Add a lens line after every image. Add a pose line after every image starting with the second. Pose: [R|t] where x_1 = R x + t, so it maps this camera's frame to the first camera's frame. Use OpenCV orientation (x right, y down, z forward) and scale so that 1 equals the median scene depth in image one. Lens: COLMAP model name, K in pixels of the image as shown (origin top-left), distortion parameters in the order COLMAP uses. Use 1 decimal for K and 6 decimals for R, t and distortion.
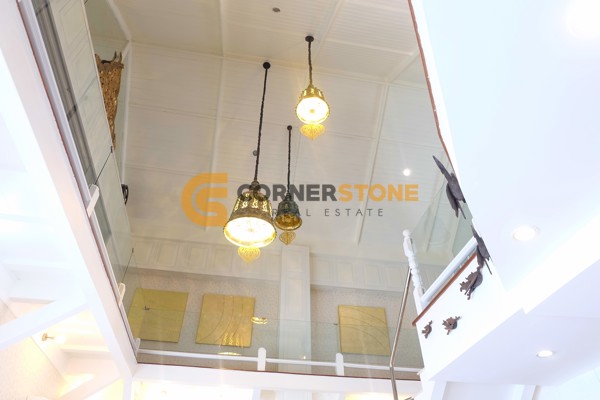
lens RADIAL K [[409.8, 0, 302.4], [0, 409.8, 188.5], [0, 0, 1]] dist [-0.047510, 0.038778]
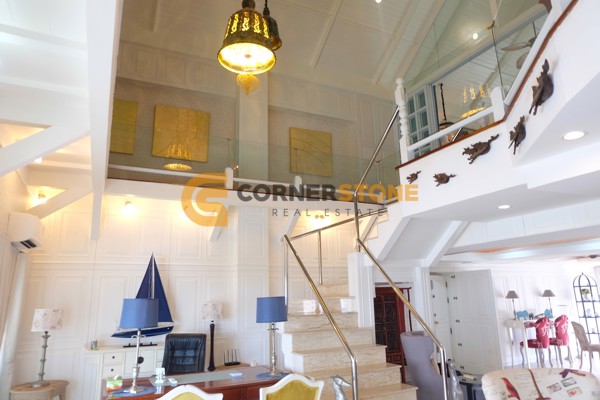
lens RADIAL K [[413.4, 0, 307.4], [0, 413.4, 200.2], [0, 0, 1]] dist [-0.061618, 0.055024]
pose [[0.957802, 0.040955, 0.284496, -0.184878], [-0.174227, 0.869954, 0.461330, -0.048266], [-0.228605, -0.491429, 0.840379, 0.035134]]
